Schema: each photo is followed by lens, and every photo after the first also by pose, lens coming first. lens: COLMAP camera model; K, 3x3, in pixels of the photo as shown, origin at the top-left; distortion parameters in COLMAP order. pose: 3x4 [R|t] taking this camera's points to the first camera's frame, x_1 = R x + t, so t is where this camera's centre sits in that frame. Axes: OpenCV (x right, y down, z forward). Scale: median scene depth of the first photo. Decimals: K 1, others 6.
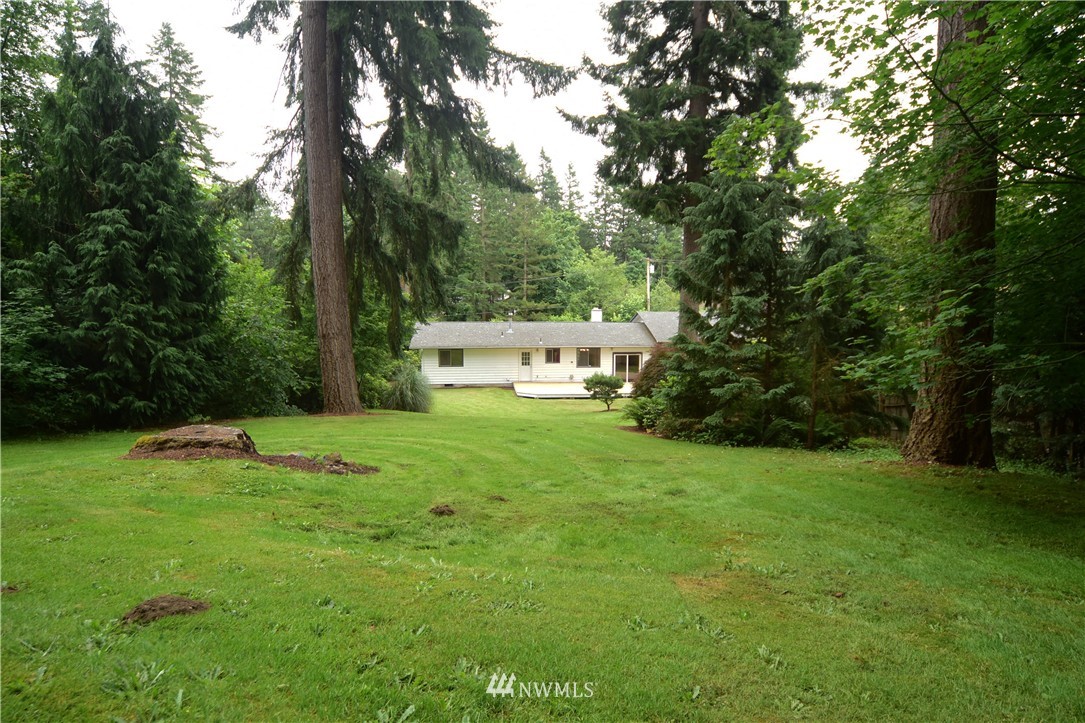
lens RADIAL K [[606.6, 0, 542.5], [0, 606.6, 361.5], [0, 0, 1]] dist [-0.016569, -0.000152]
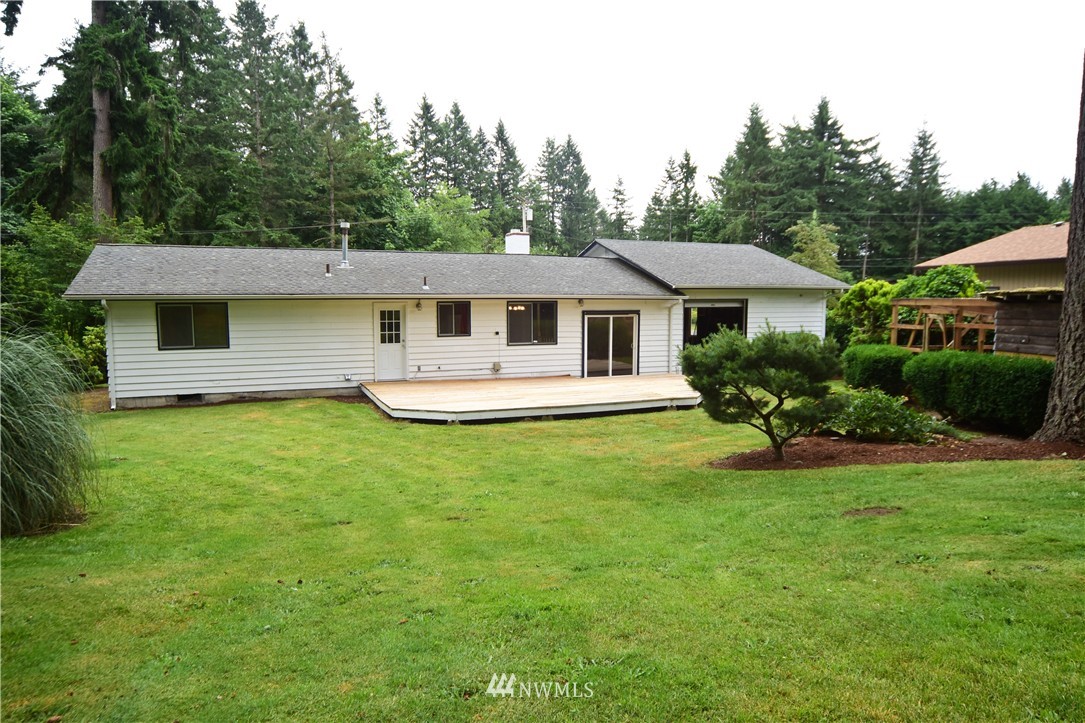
lens RADIAL K [[765.1, 0, 542.5], [0, 765.1, 361.5], [0, 0, 1]] dist [0.000621, 0.000792]
pose [[0.967028, -0.033542, 0.252453, -0.059294], [0.034350, 0.999409, 0.001206, 0.022221], [-0.252344, 0.007505, 0.967608, 0.464503]]
